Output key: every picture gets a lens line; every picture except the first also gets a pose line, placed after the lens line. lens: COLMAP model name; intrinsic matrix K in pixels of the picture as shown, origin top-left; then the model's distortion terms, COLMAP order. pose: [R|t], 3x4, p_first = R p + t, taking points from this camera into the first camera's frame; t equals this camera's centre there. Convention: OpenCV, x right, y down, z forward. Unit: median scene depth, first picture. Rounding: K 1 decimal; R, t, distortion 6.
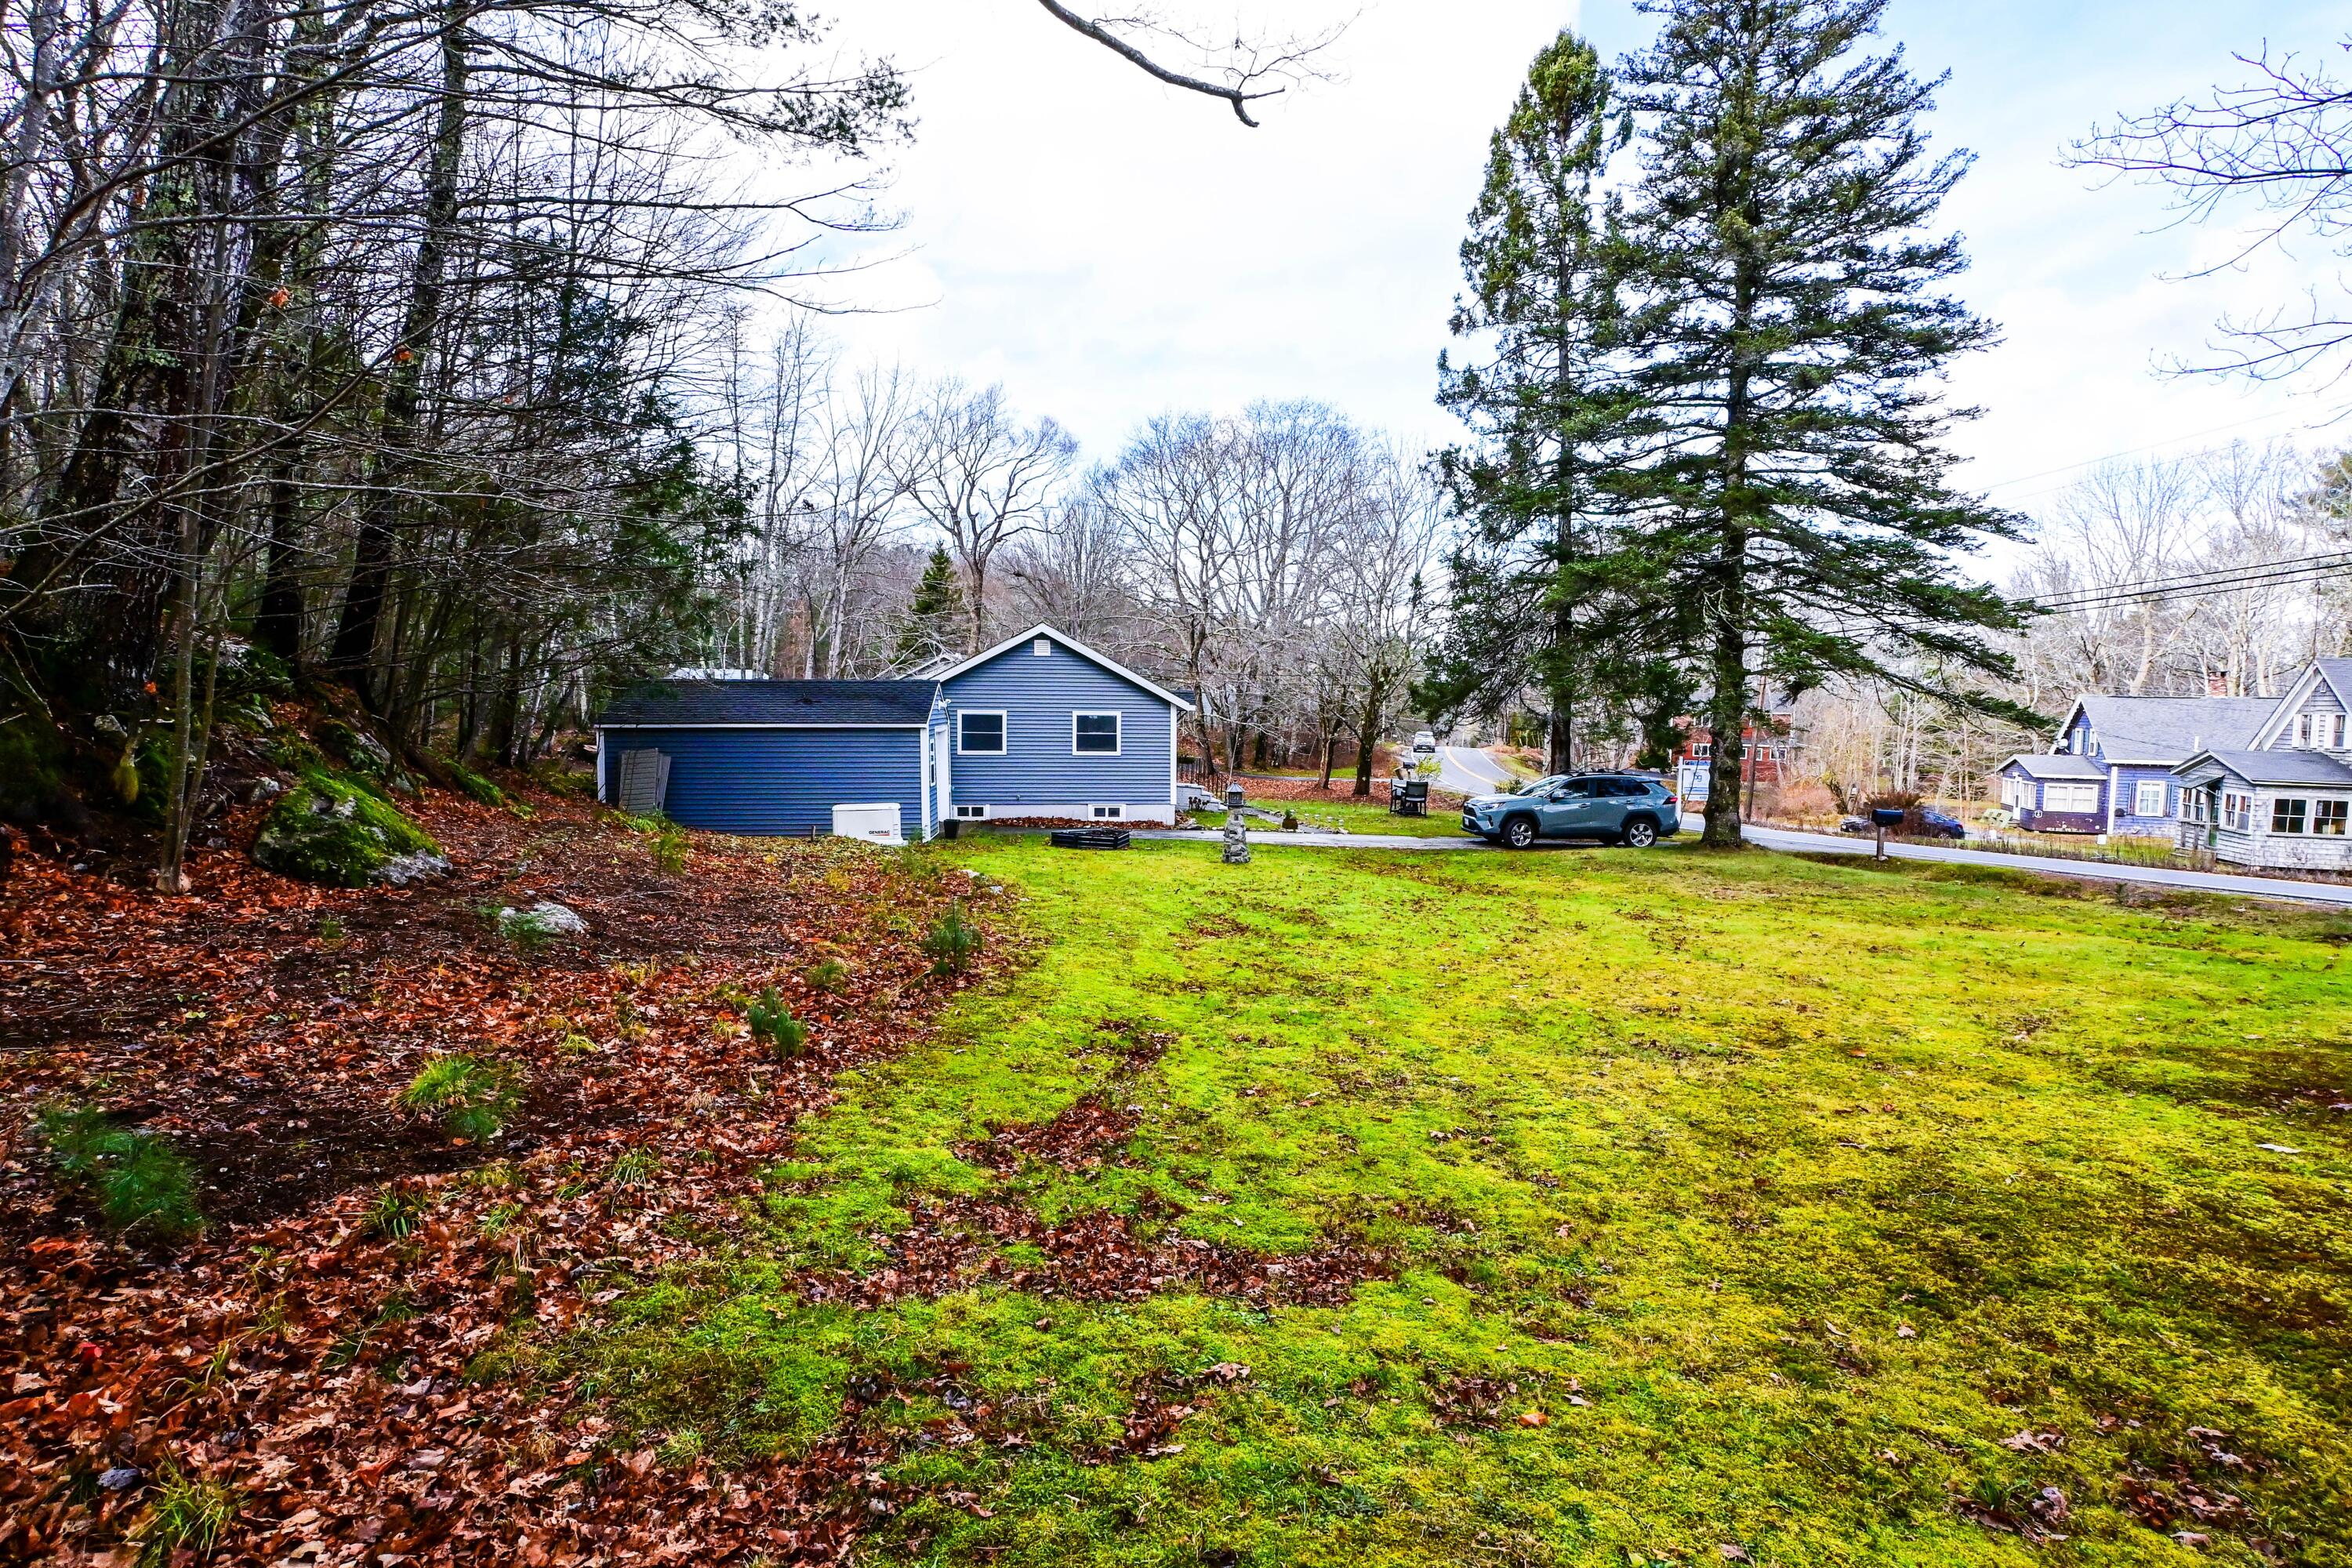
lens RADIAL K [[1218.4, 0, 1176.0], [0, 1218.4, 784.0], [0, 0, 1]] dist [-0.000702, 0.000286]
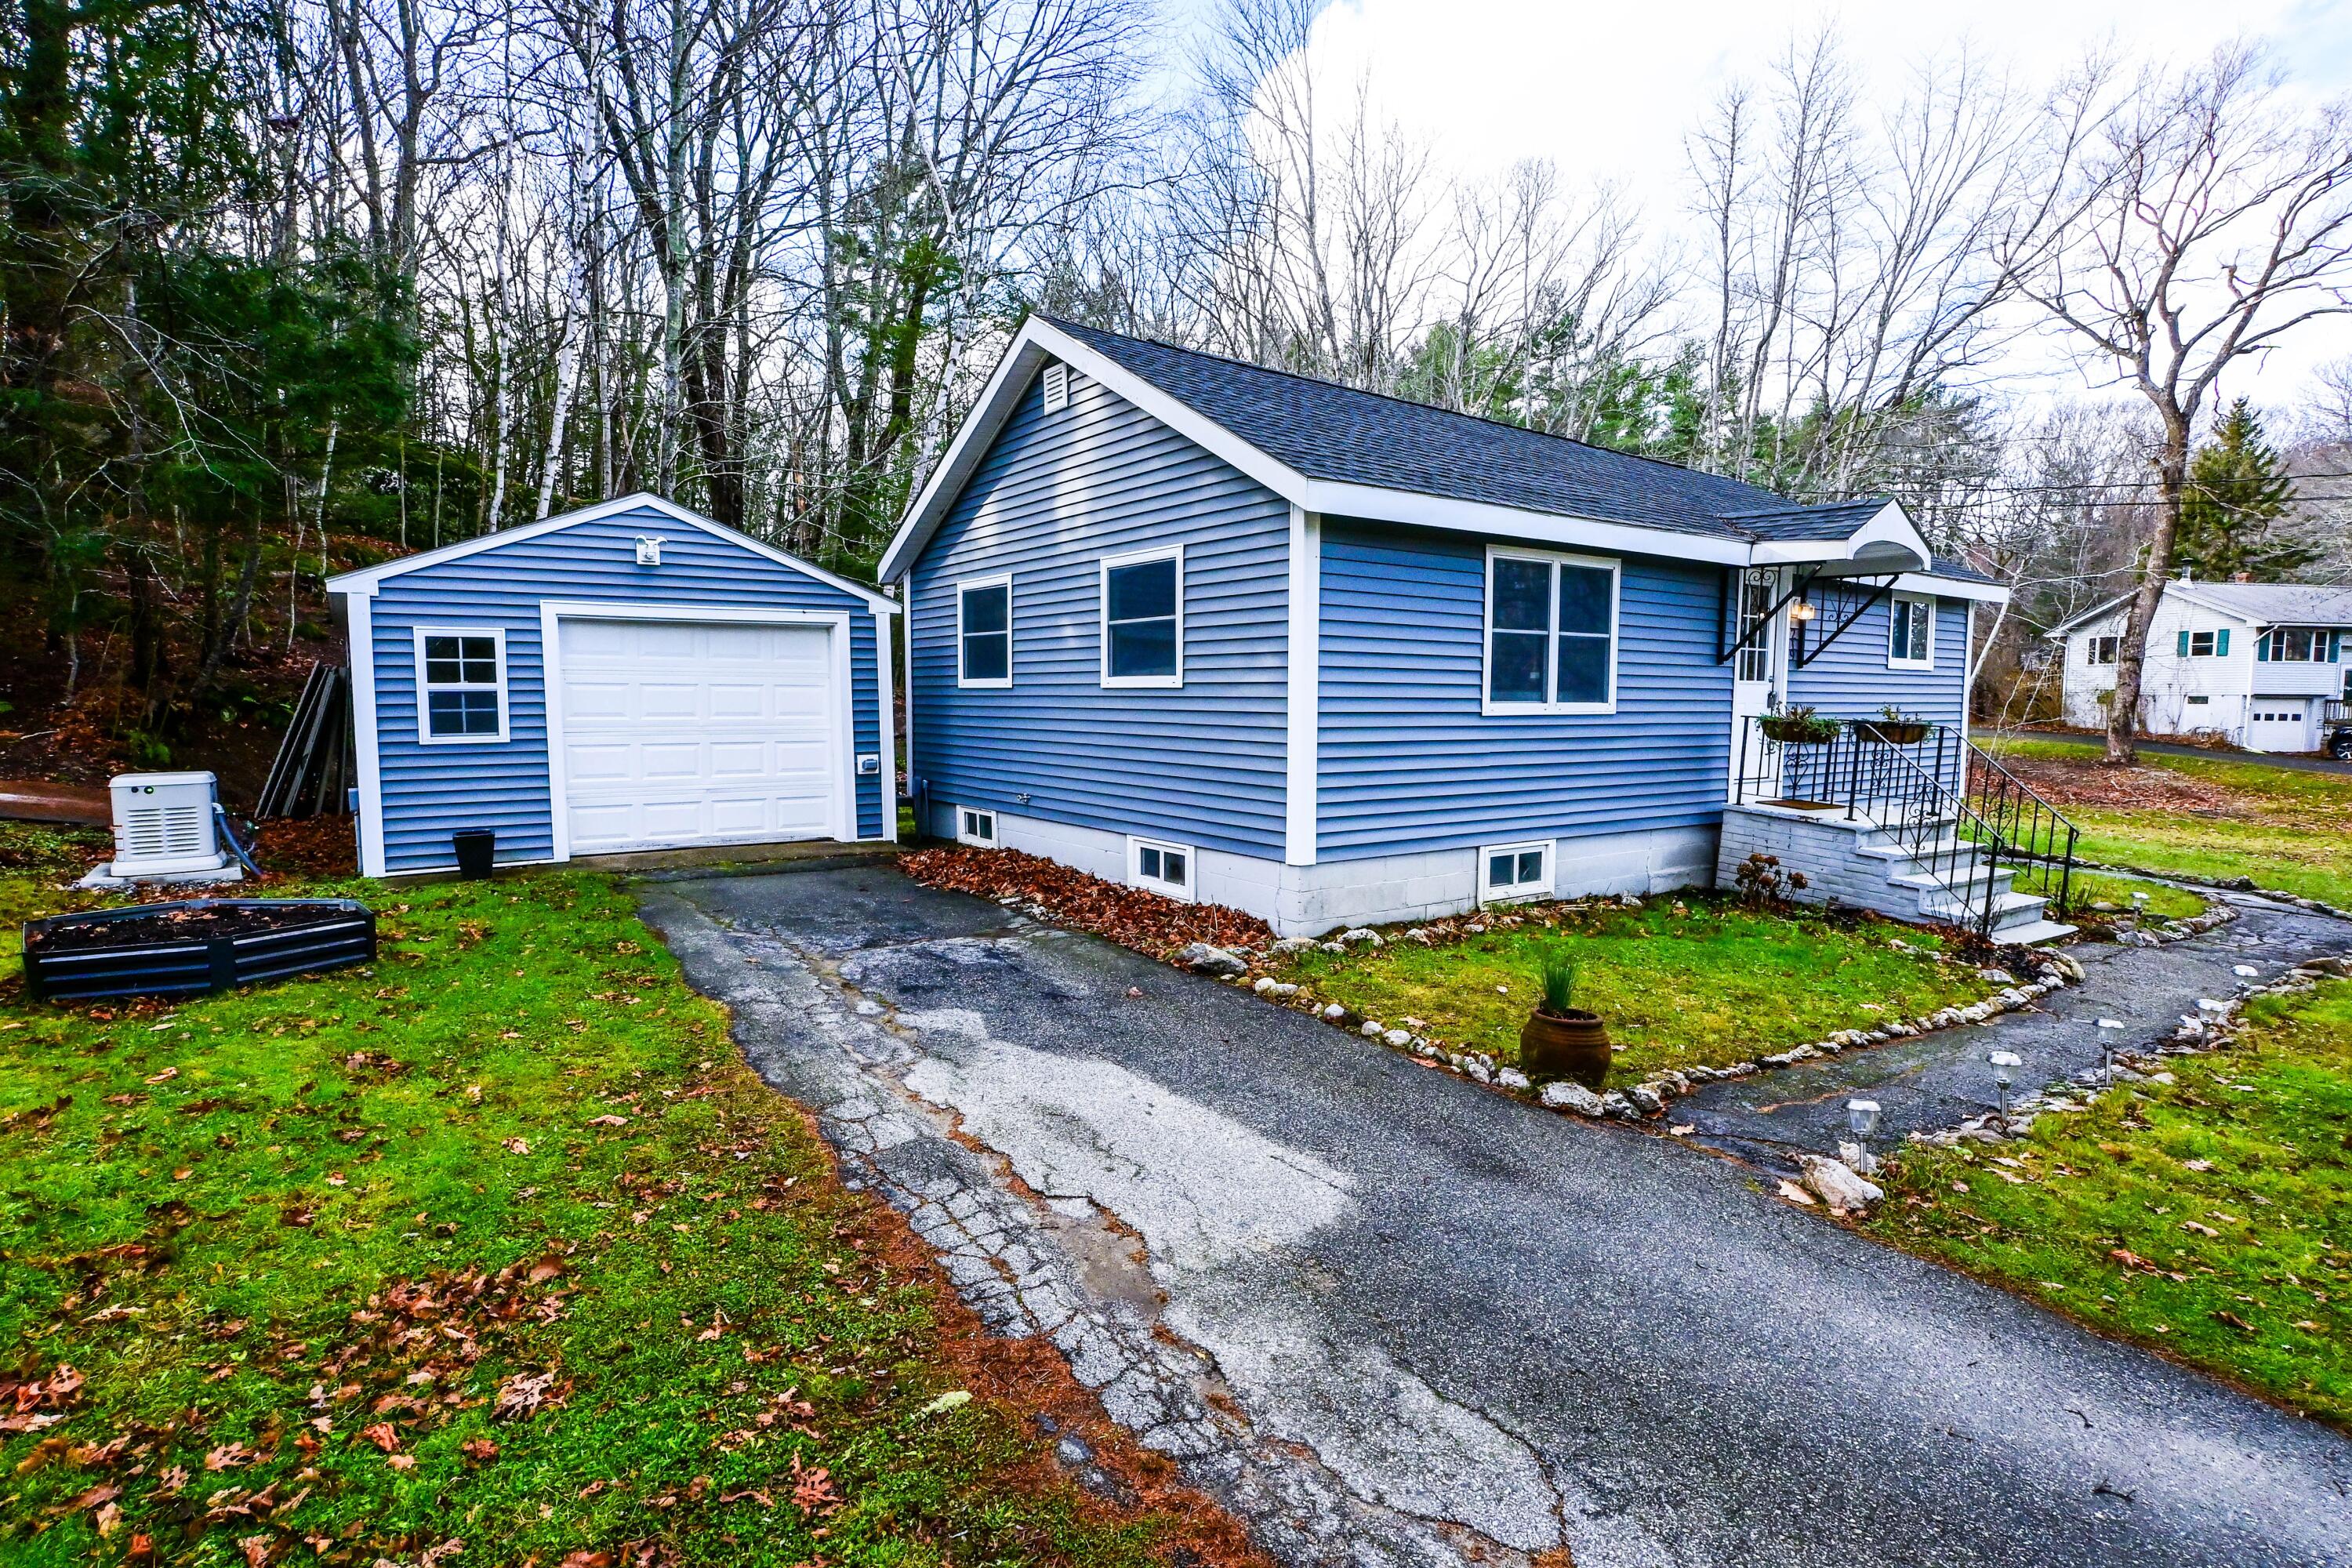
lens RADIAL K [[1218.4, 0, 1176.0], [0, 1218.4, 784.0], [0, 0, 1]] dist [-0.000702, 0.000286]
pose [[0.497238, 0.063419, -0.865293, 0.222626], [-0.063712, 0.997301, 0.036482, -0.010246], [0.865272, 0.036989, 0.499937, 0.843074]]
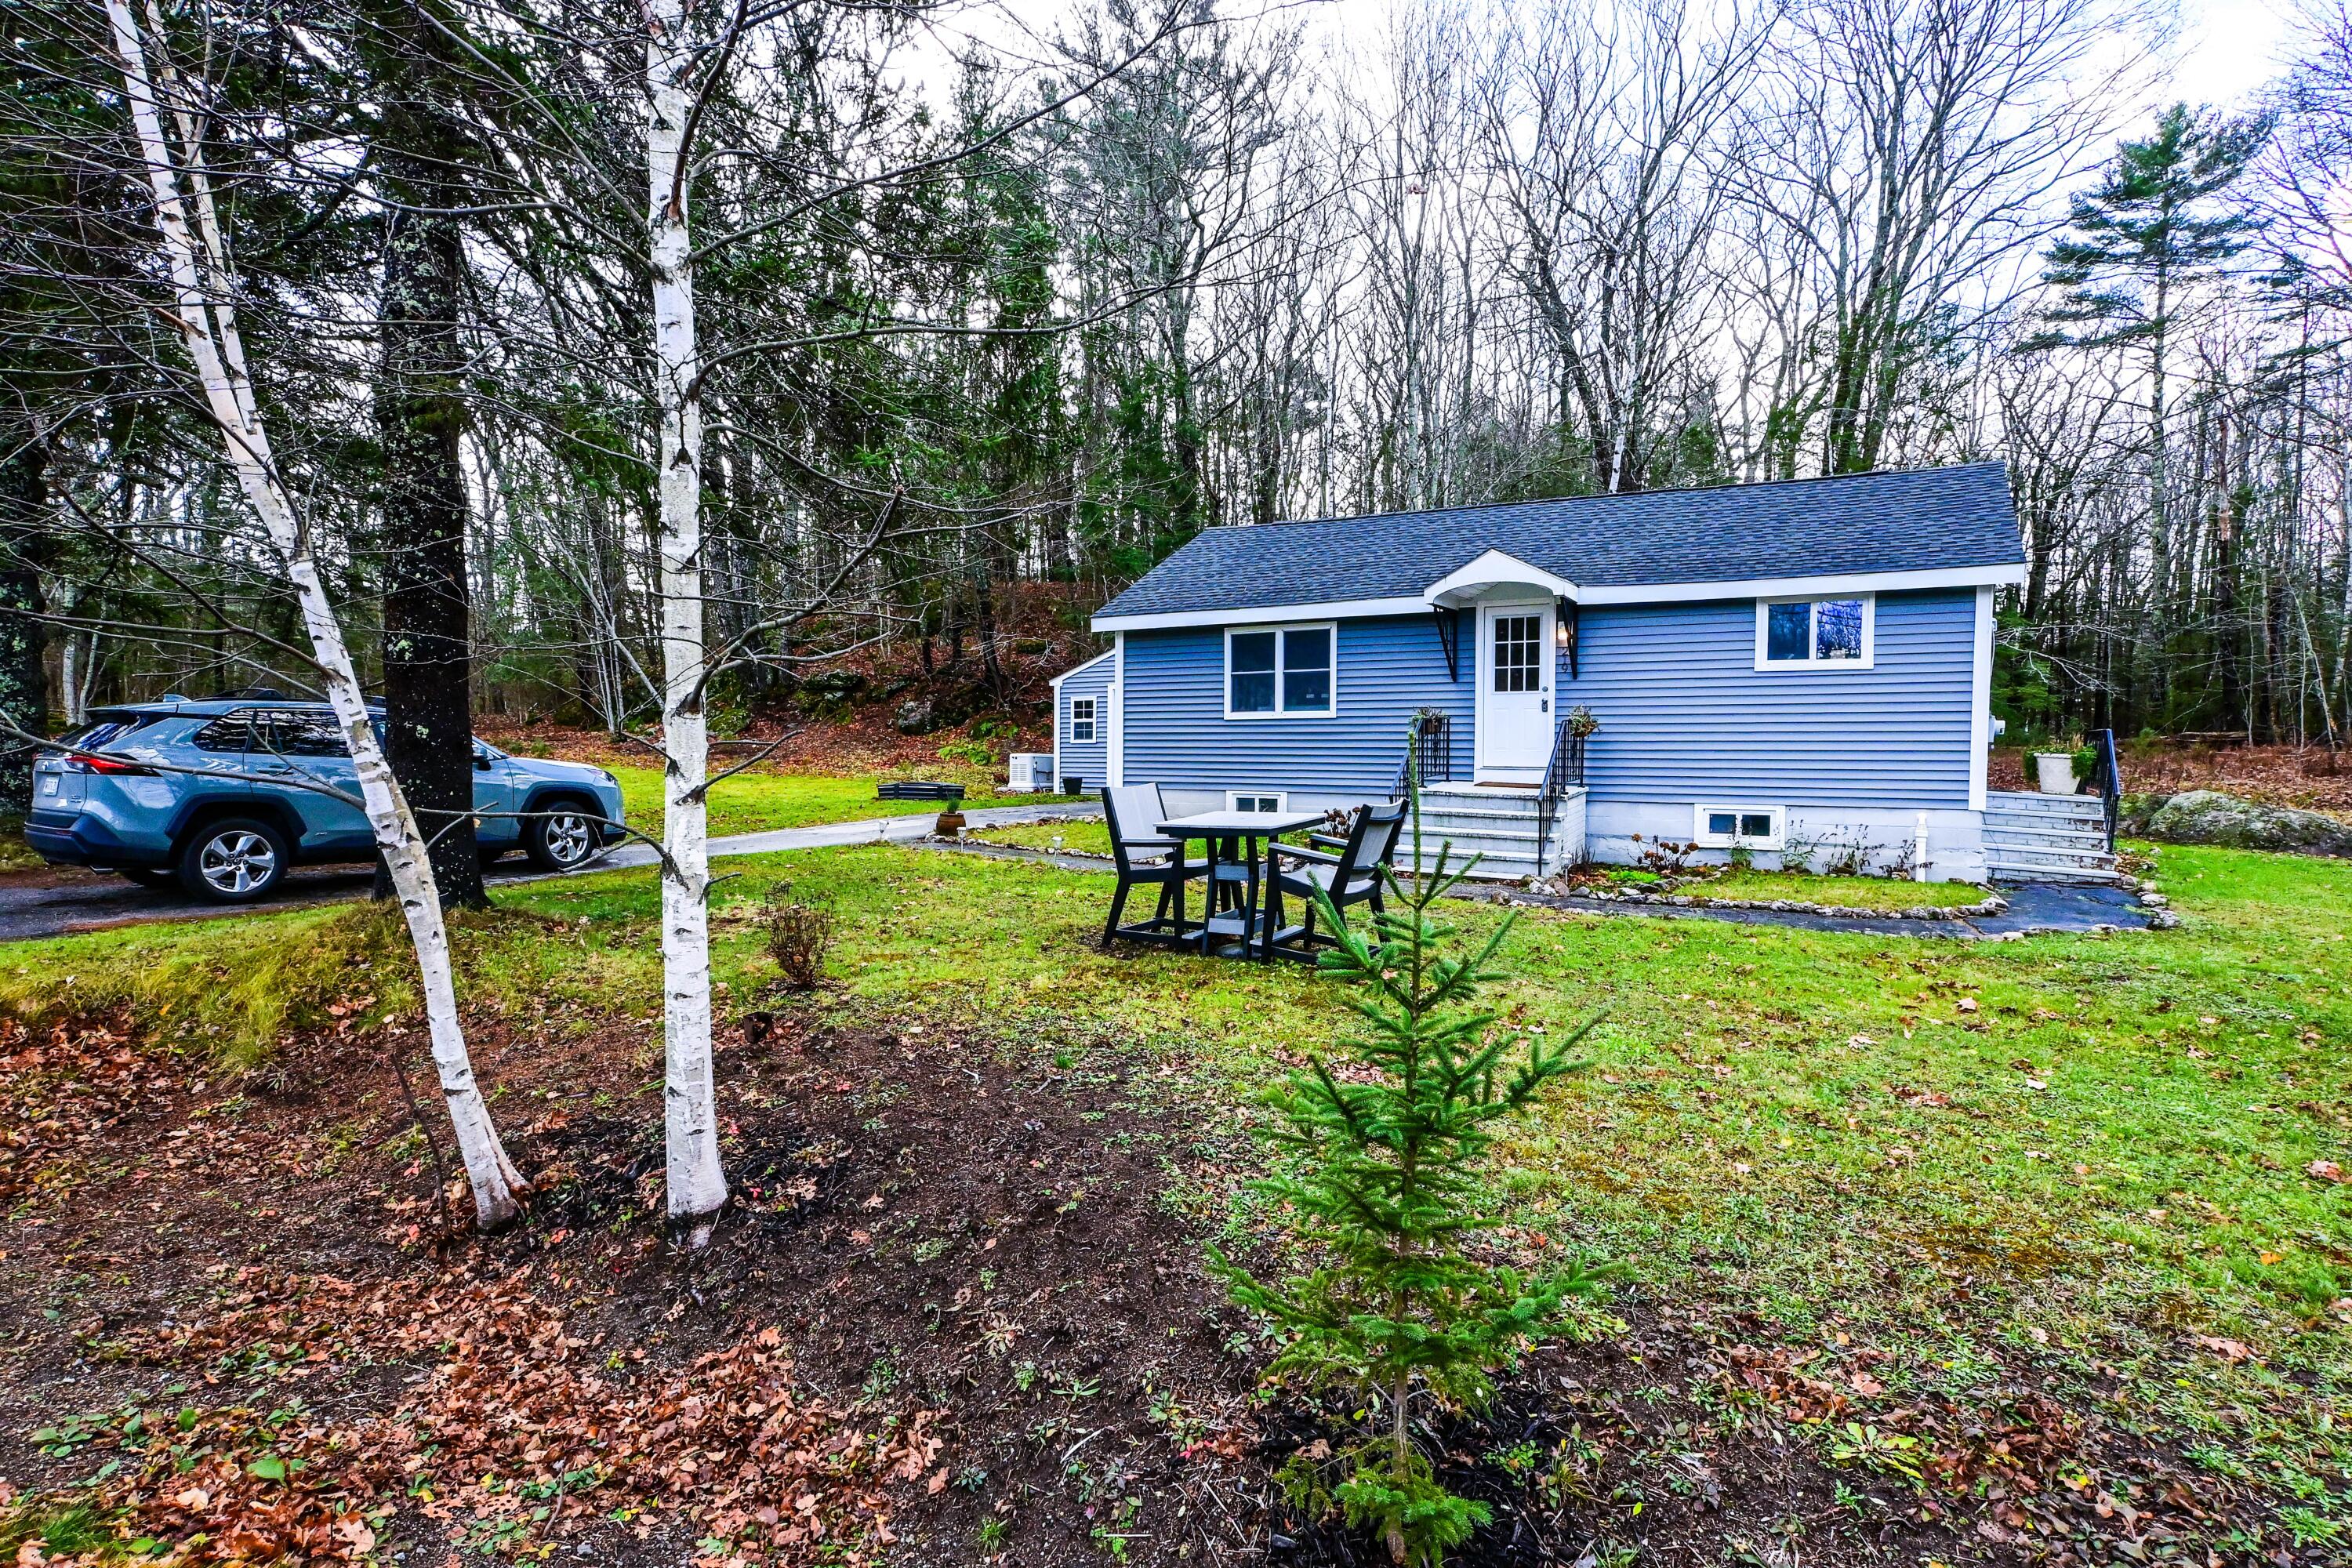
lens RADIAL K [[1218.4, 0, 1176.0], [0, 1218.4, 784.0], [0, 0, 1]] dist [-0.000702, 0.000286]
pose [[-0.584978, 0.017934, -0.810851, 0.545535], [-0.059316, 0.996132, 0.064825, -0.031489], [0.808877, 0.086018, -0.581652, 1.540124]]
